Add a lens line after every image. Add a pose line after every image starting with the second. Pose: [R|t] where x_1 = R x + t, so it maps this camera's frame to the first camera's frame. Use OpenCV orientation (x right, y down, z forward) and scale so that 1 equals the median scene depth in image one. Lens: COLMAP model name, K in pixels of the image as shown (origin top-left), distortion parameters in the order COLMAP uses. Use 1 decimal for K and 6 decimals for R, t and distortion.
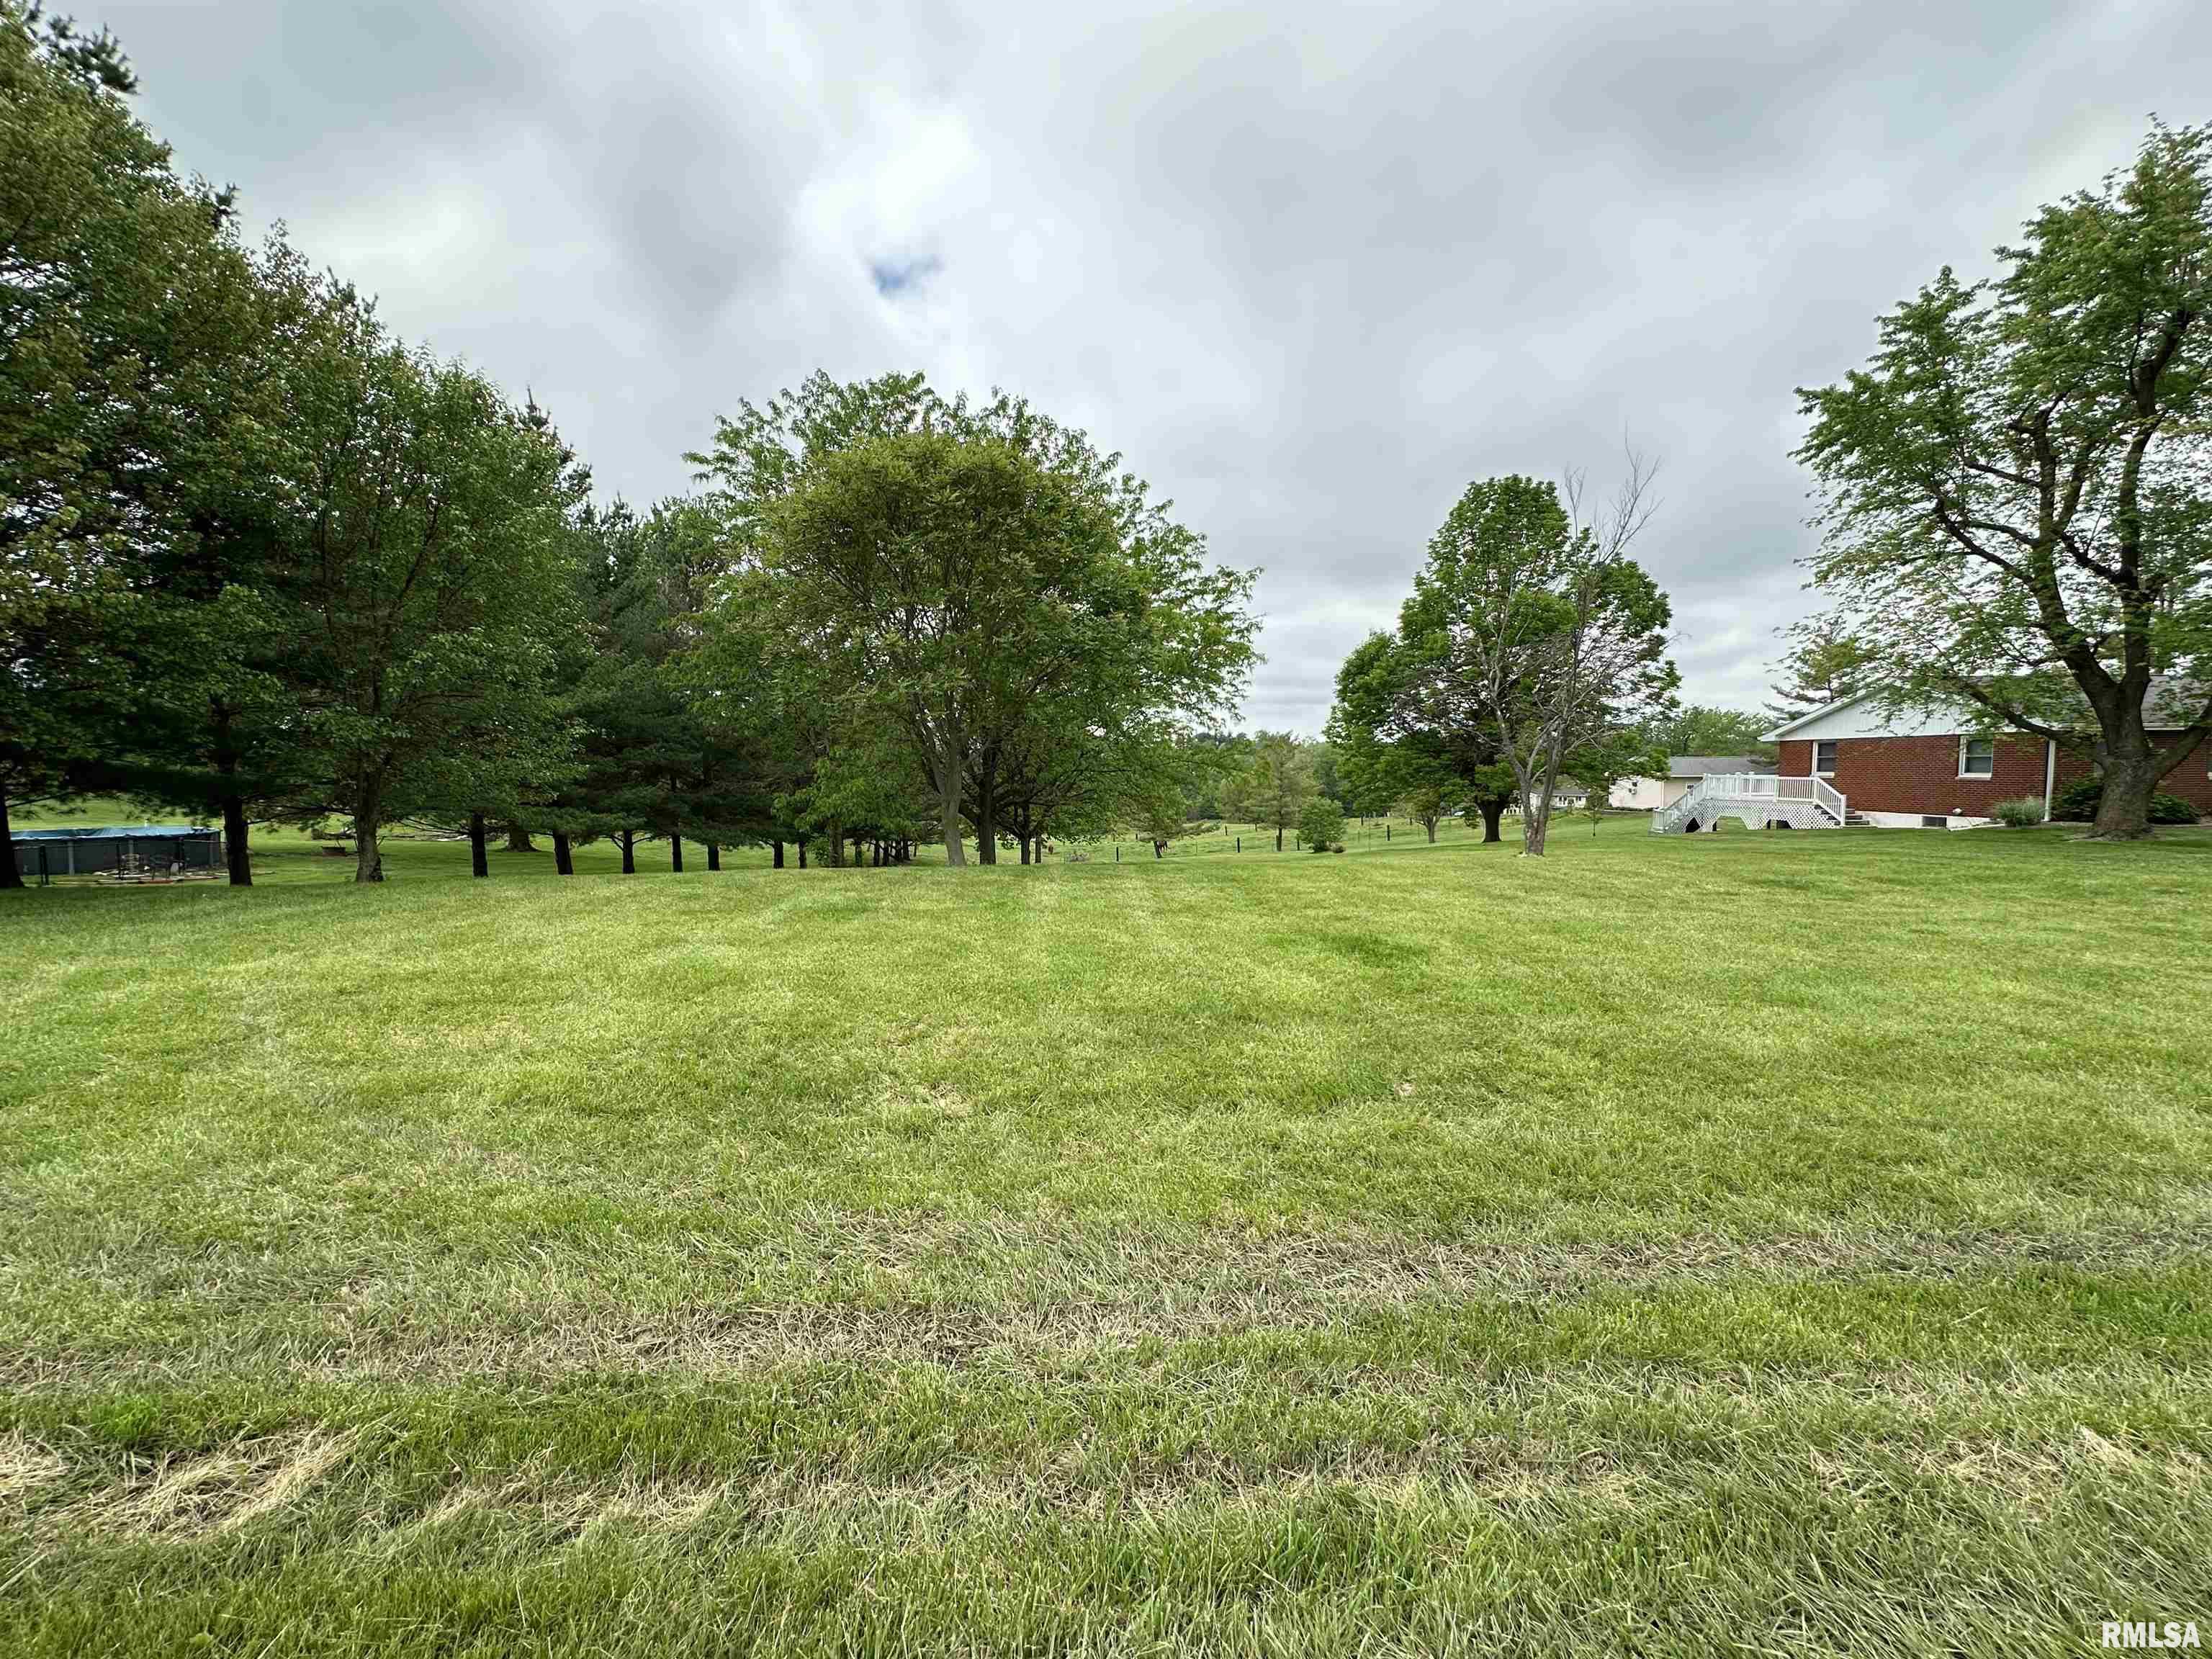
lens RADIAL K [[889.2, 0, 1106.0], [0, 889.2, 829.5], [0, 0, 1]] dist [0.003404, 0.000047]
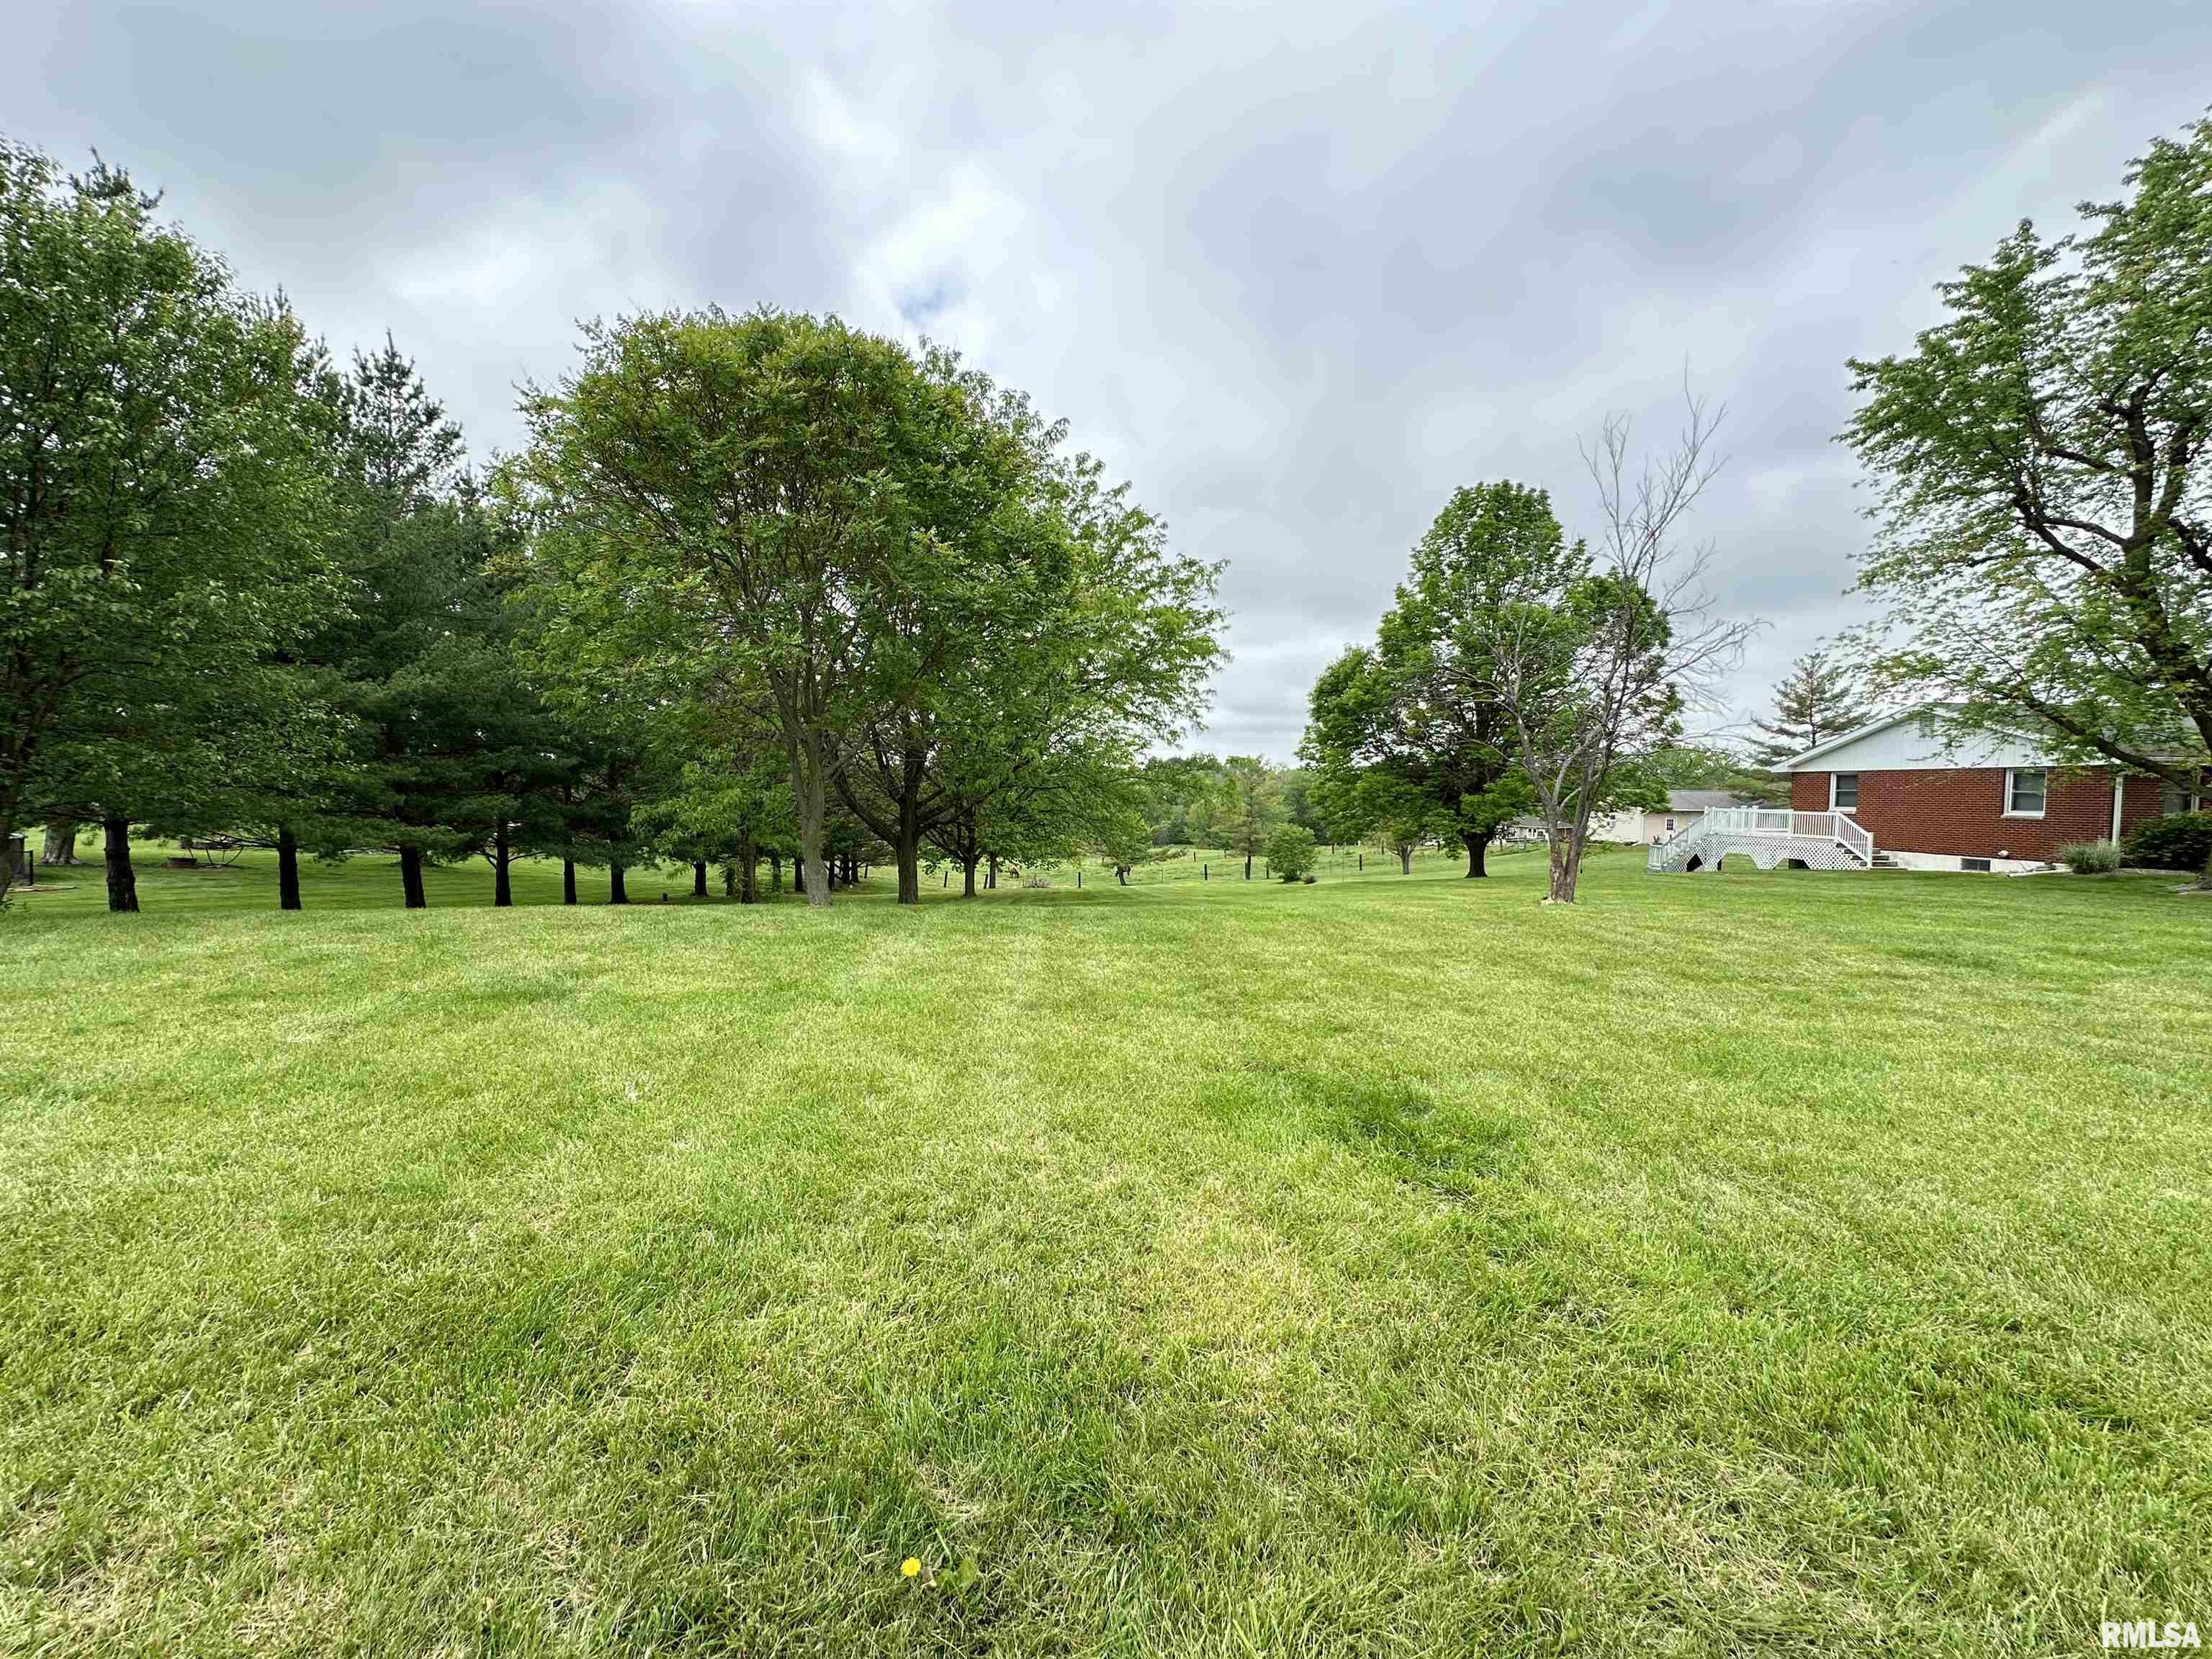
lens RADIAL K [[889.2, 0, 1106.0], [0, 889.2, 829.5], [0, 0, 1]] dist [0.003404, 0.000047]
pose [[0.999293, 0.019544, 0.032126, 0.027930], [-0.018703, 0.999480, -0.026267, -0.003970], [-0.032622, 0.025648, 0.999139, 0.125675]]
